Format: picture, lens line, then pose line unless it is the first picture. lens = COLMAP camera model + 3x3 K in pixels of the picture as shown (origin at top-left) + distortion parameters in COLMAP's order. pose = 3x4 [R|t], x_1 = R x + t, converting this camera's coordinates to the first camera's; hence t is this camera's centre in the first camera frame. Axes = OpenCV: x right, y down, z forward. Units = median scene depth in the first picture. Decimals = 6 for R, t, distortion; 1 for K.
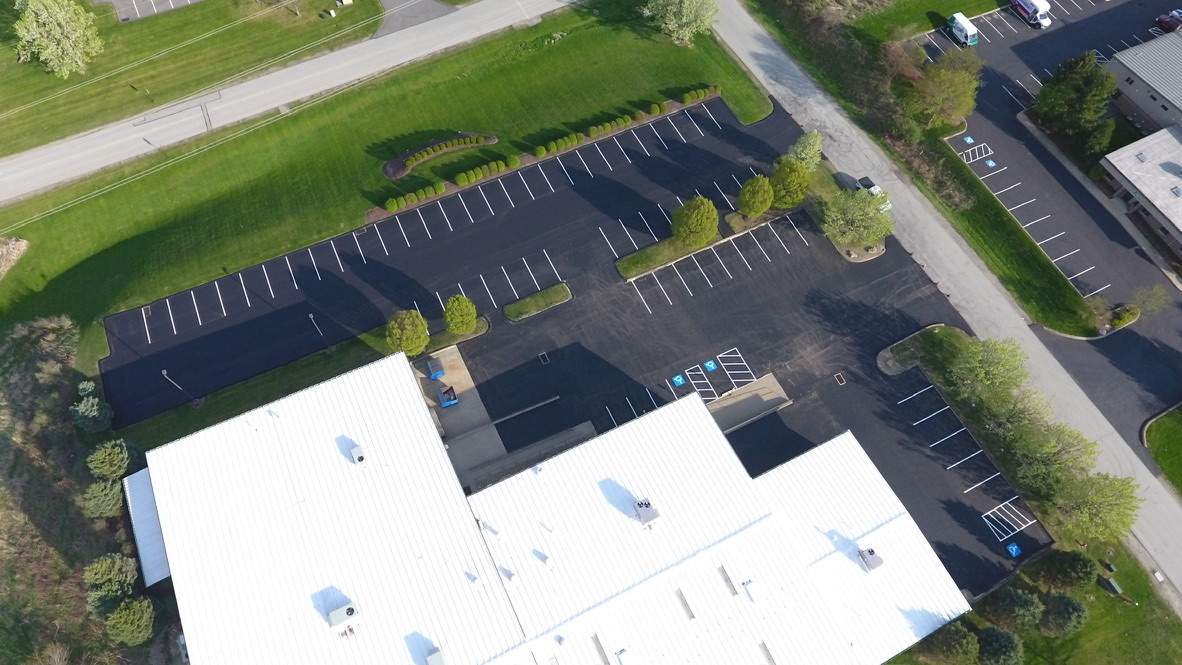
lens RADIAL K [[693.7, 0, 584.3], [0, 693.7, 335.1], [0, 0, 1]] dist [-0.006053, 0.000872]
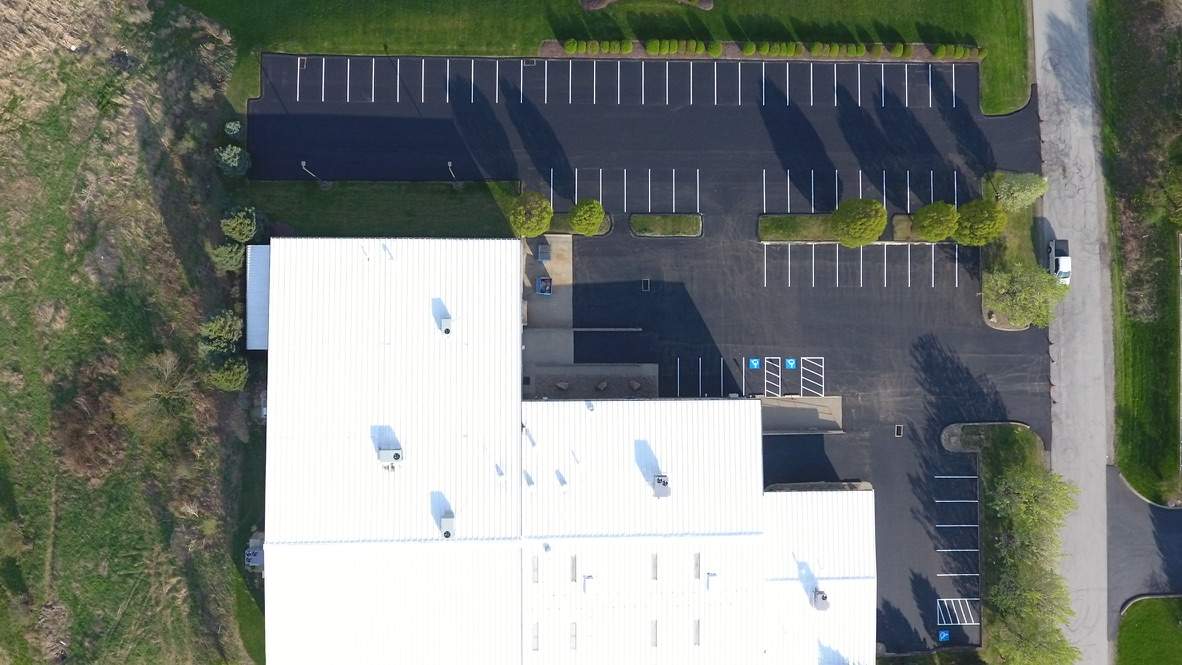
lens RADIAL K [[693.7, 0, 586.1], [0, 693.7, 336.8], [0, 0, 1]] dist [-0.006053, 0.000872]
pose [[0.897752, 0.440418, -0.008524, -0.087826], [-0.397823, 0.818932, 0.413627, -0.268269], [0.189149, -0.367943, 0.910407, 0.038740]]
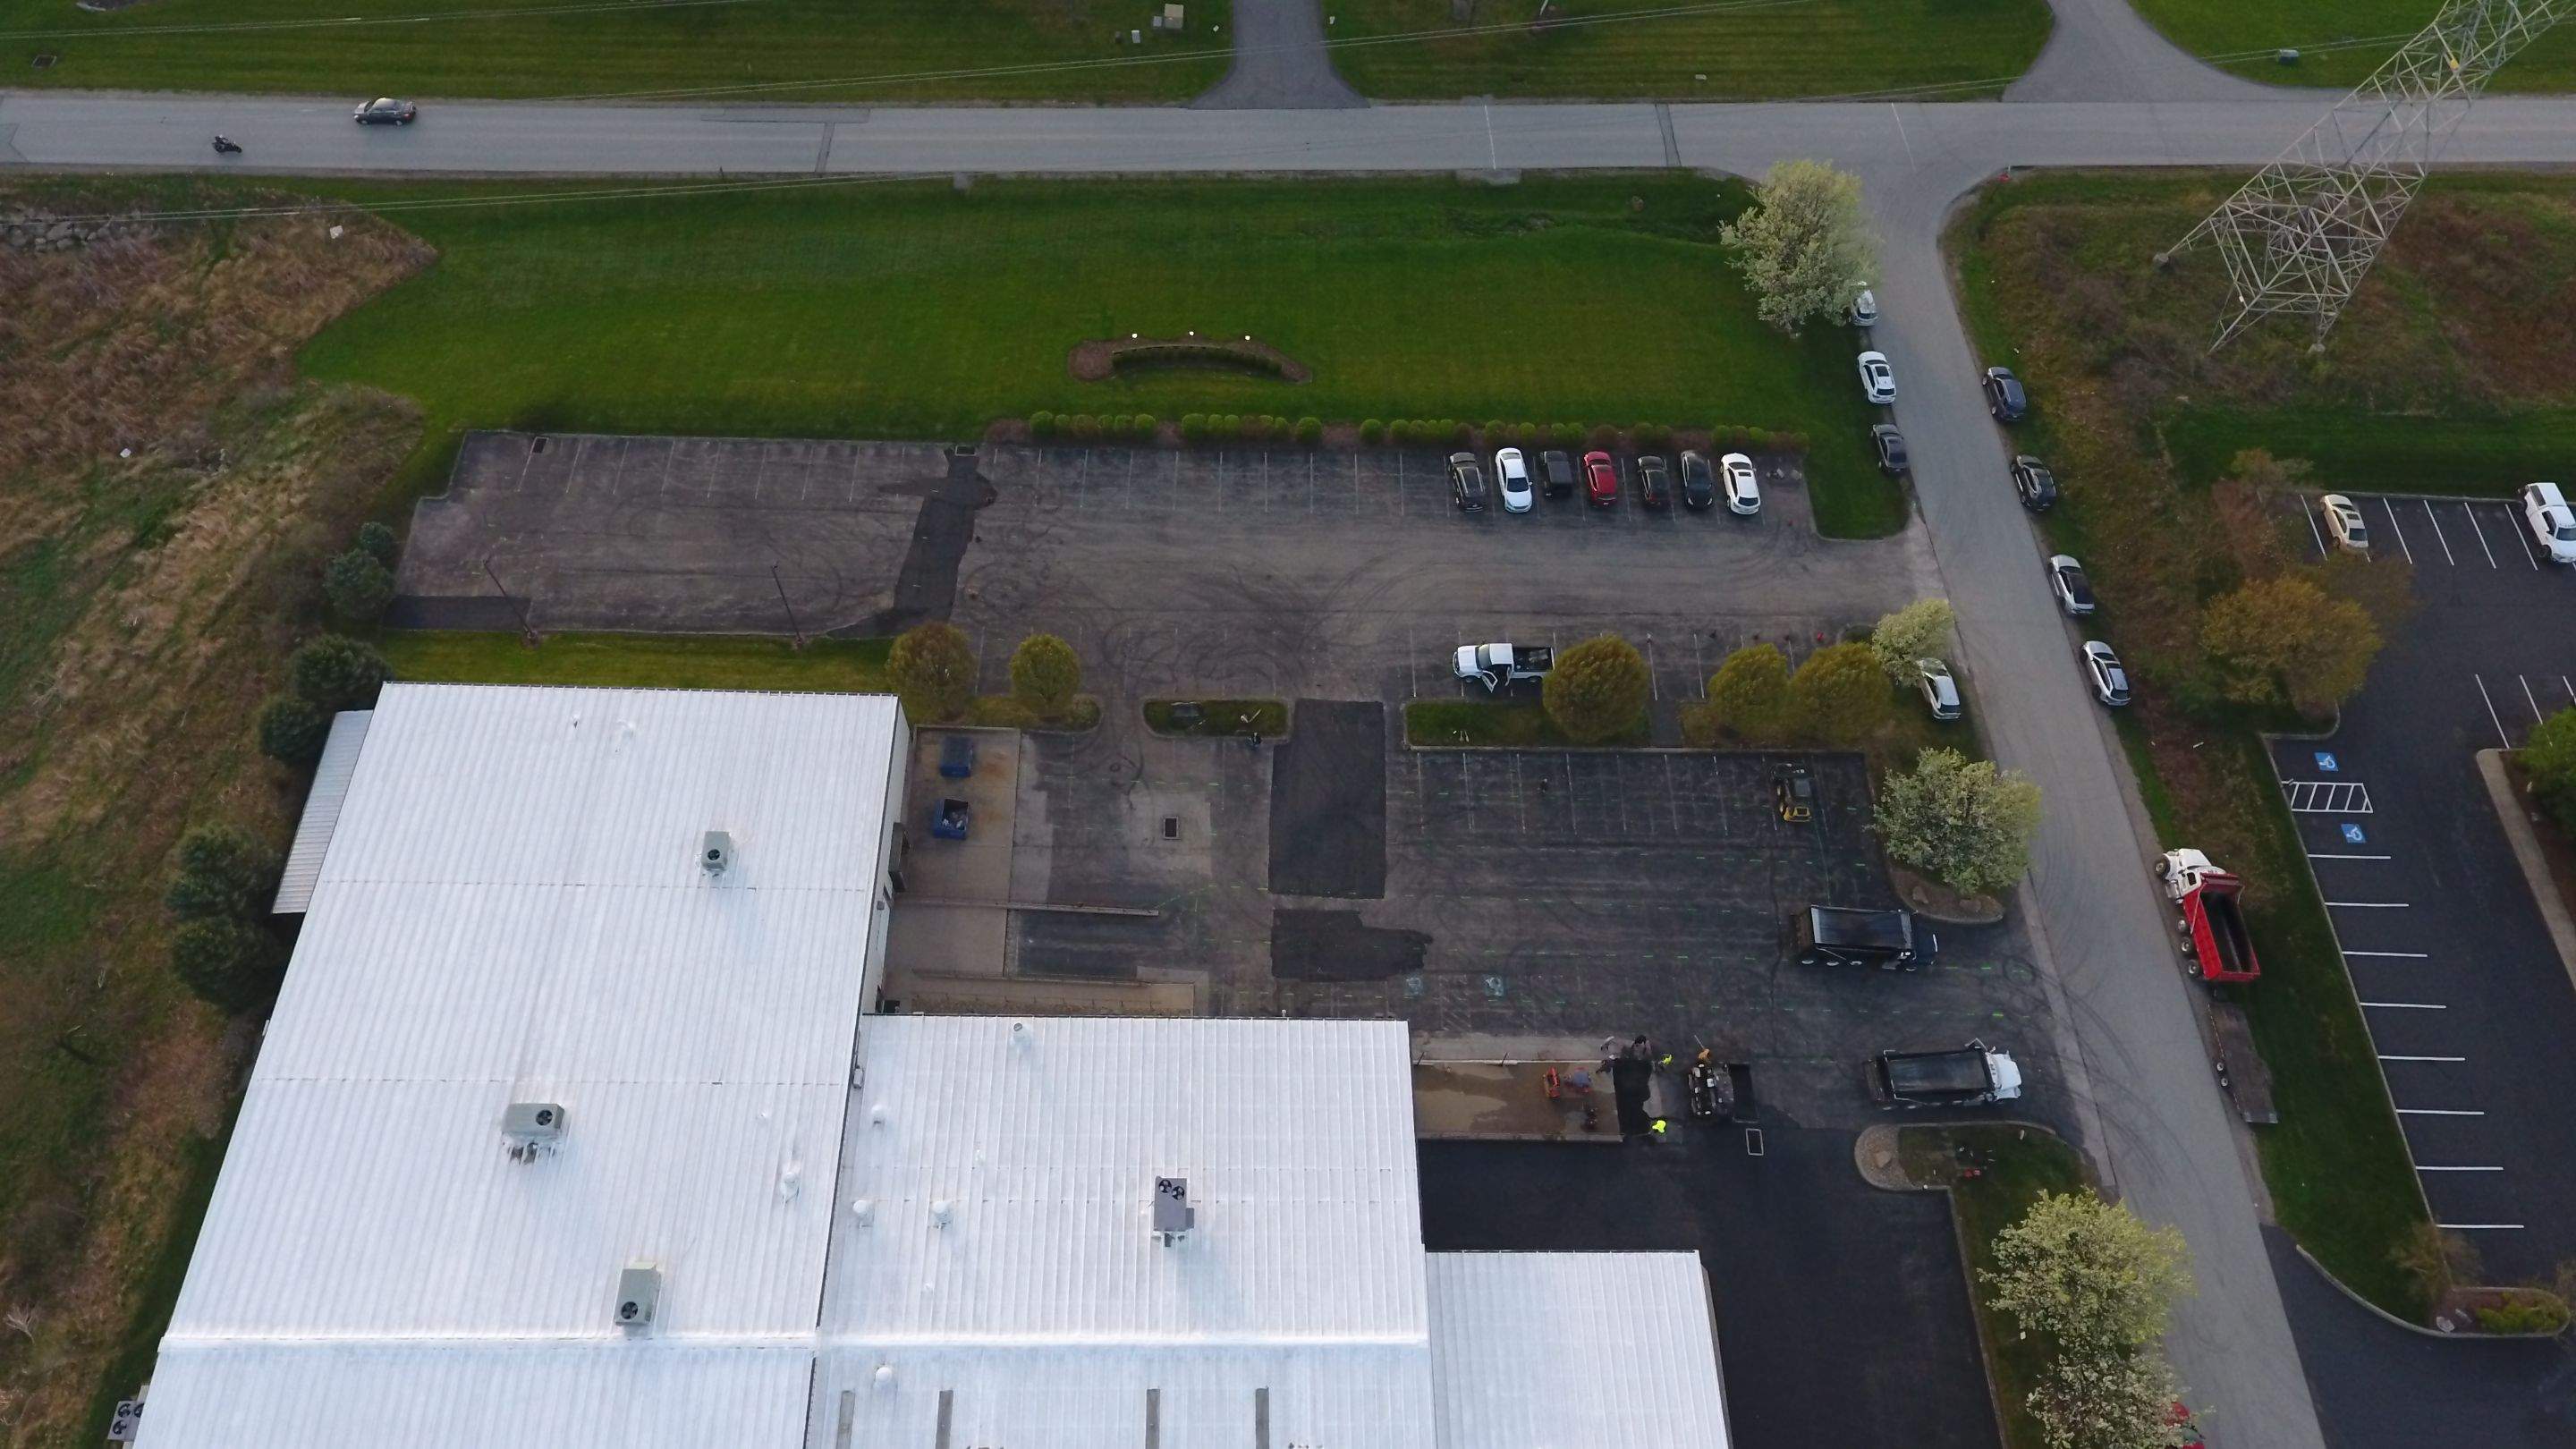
lens RADIAL K [[1512.8, 0, 1276.5], [0, 1512.8, 720.5], [0, 0, 1]] dist [-0.007056, 0.002004]
pose [[0.901518, 0.385088, -0.197413, 0.172111], [-0.396042, 0.918061, -0.017757, -0.040983], [0.174399, 0.094192, 0.980160, -0.009275]]
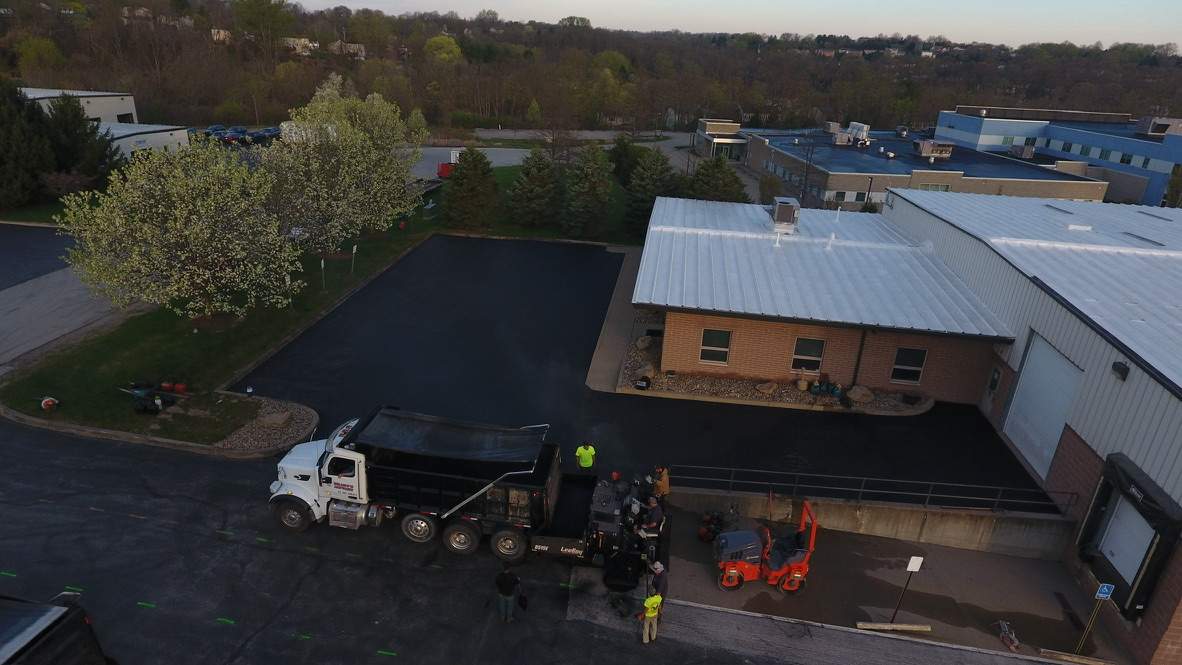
lens RADIAL K [[693.7, 0, 583.5], [0, 693.7, 335.5], [0, 0, 1]] dist [-0.006053, 0.000872]
pose [[-0.818298, -0.304310, 0.487631, 0.194730], [0.466735, 0.143364, 0.872700, -0.148239], [-0.335480, 0.941723, 0.024717, 0.865777]]
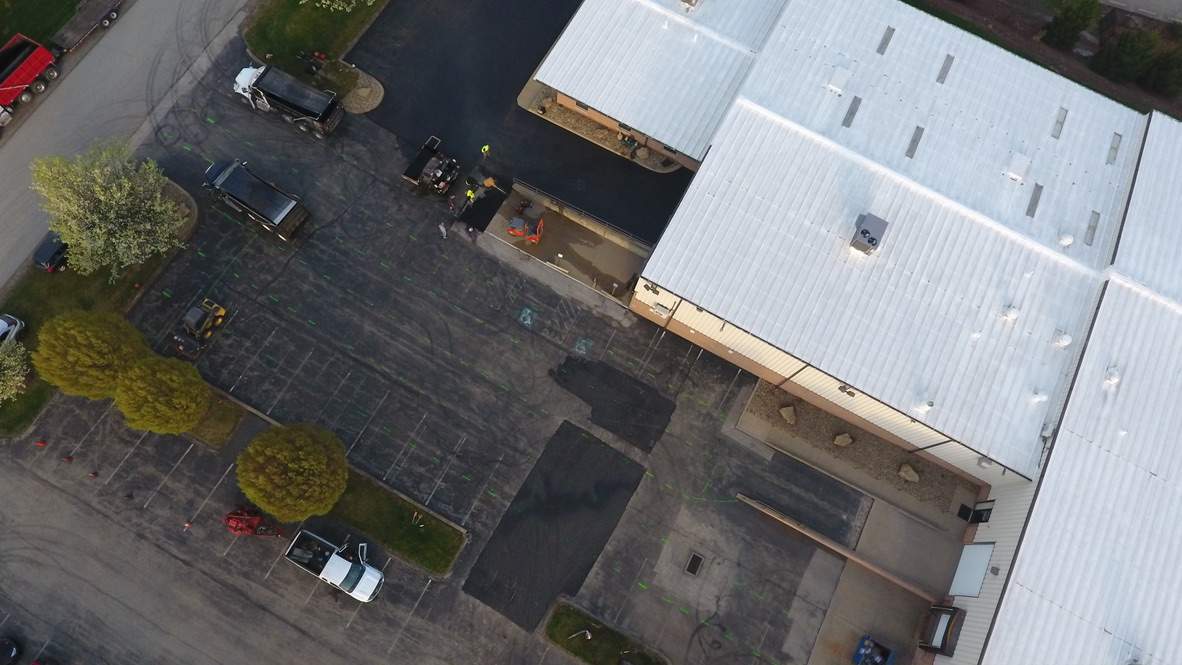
lens RADIAL K [[693.7, 0, 582.3], [0, 693.7, 334.4], [0, 0, 1]] dist [-0.006053, 0.000872]
pose [[-0.573408, -0.803840, 0.158253, 0.048403], [0.680546, -0.359798, 0.638281, -0.288525], [-0.456137, 0.473694, 0.753361, 0.510556]]
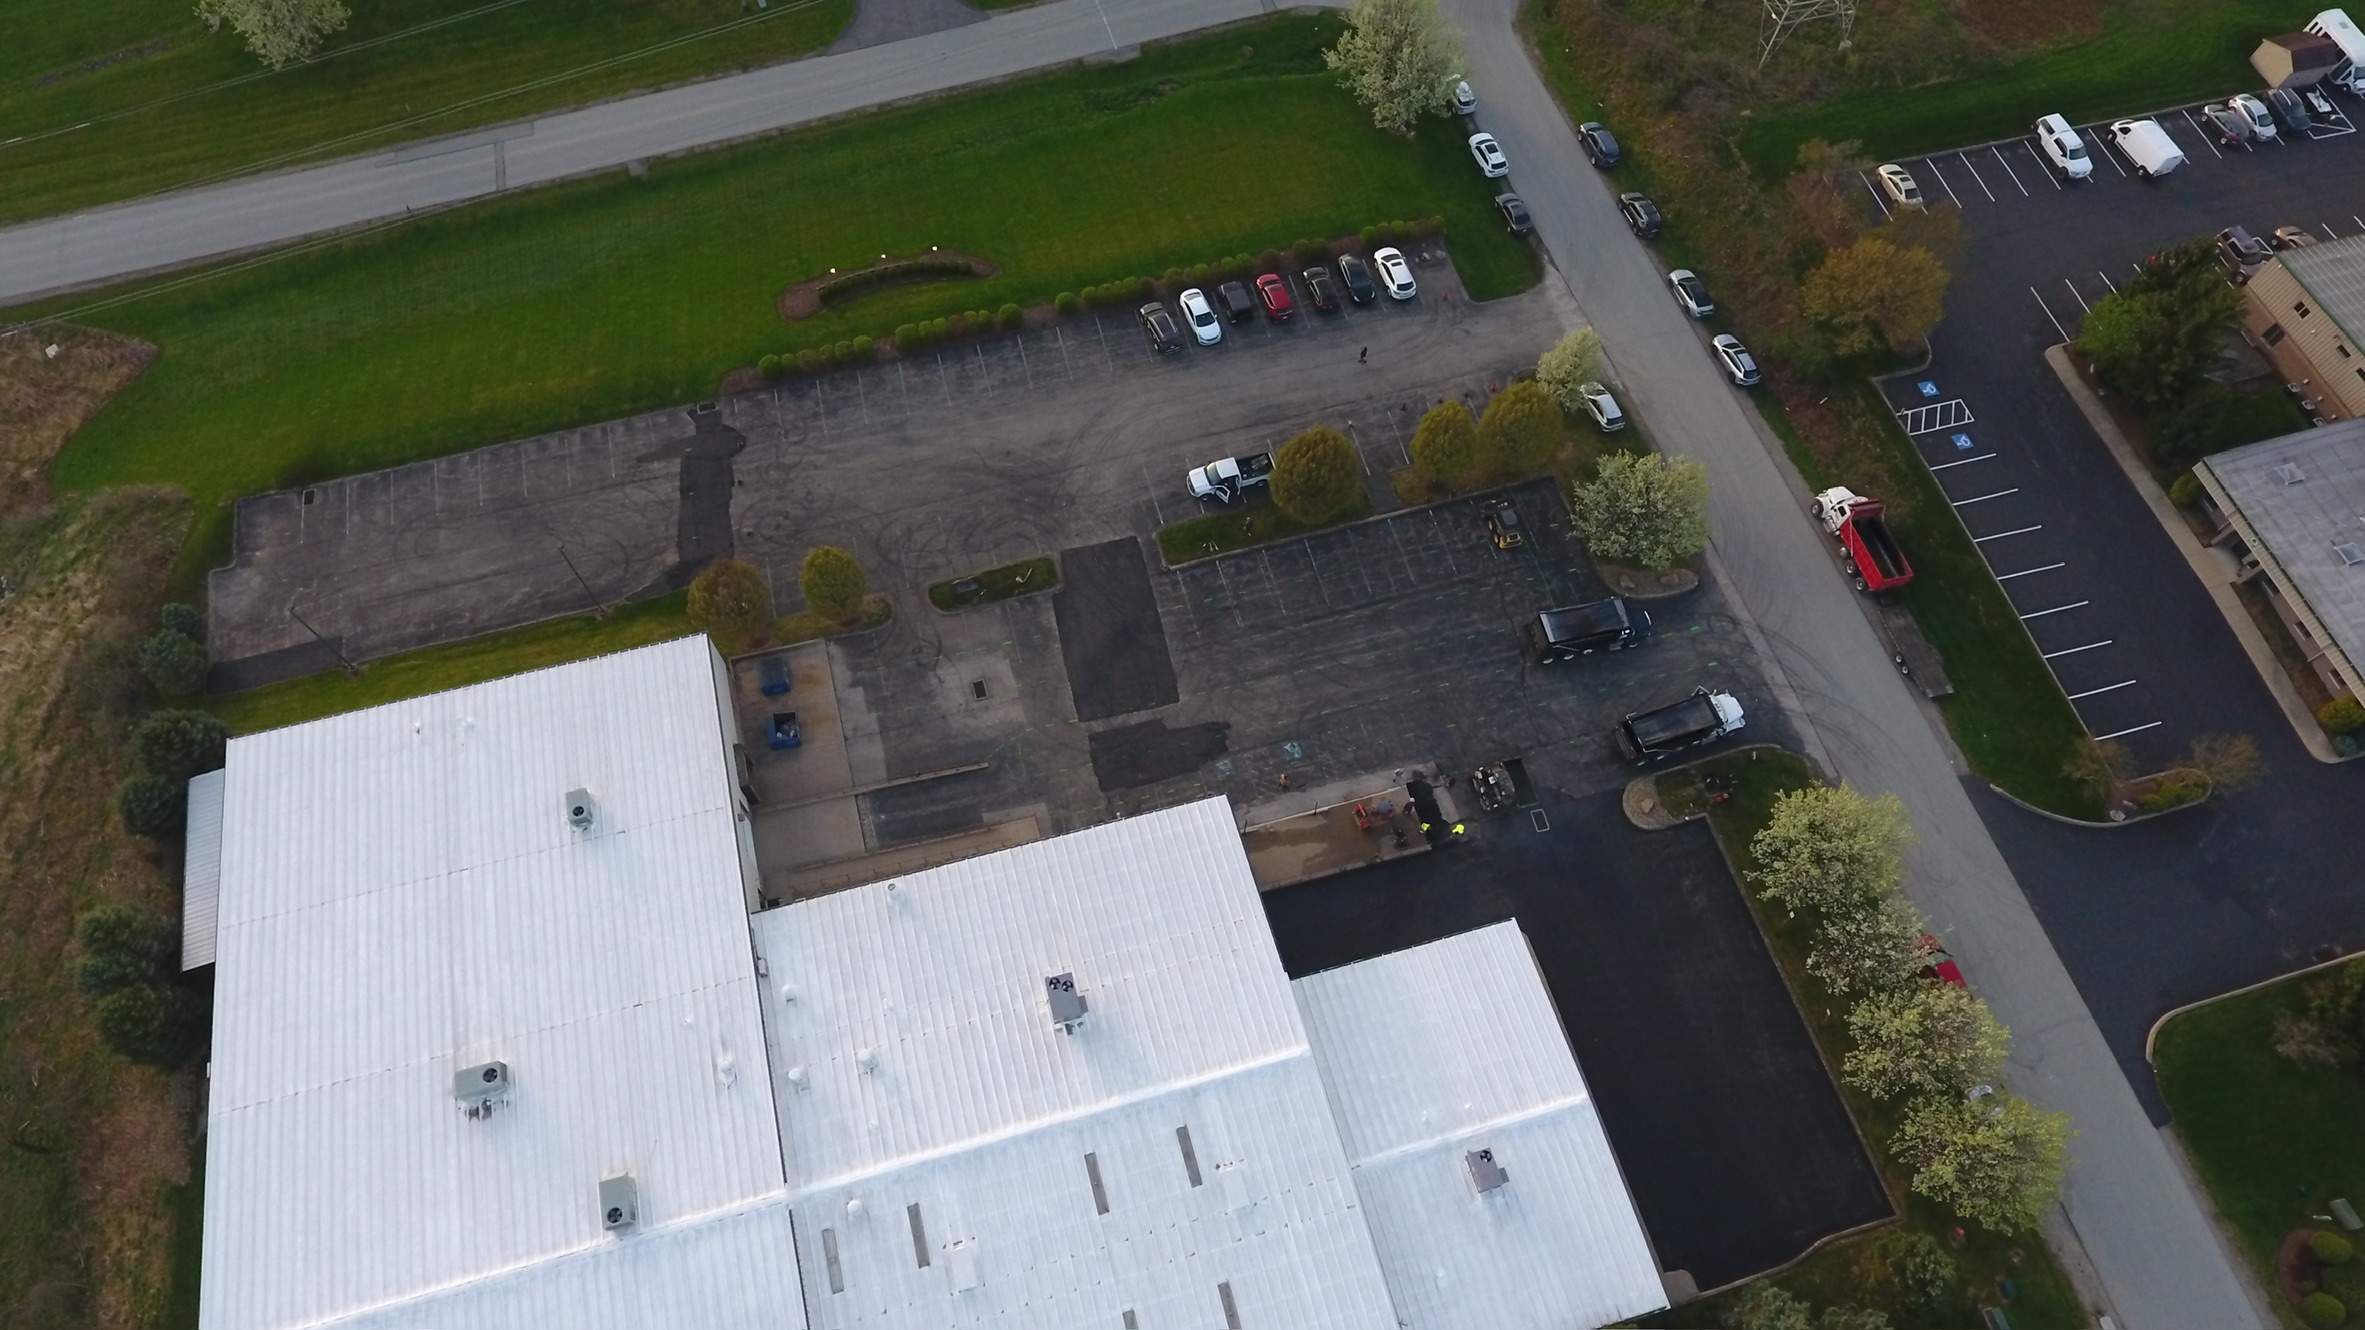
lens RADIAL K [[1387.9, 0, 1170.5], [0, 1387.9, 660.8], [0, 0, 1]] dist [-0.006053, 0.000872]
pose [[0.982235, 0.152583, -0.109241, 0.184919], [-0.153563, 0.988139, -0.000564, -0.008732], [0.107860, 0.017330, 0.994015, -0.034480]]
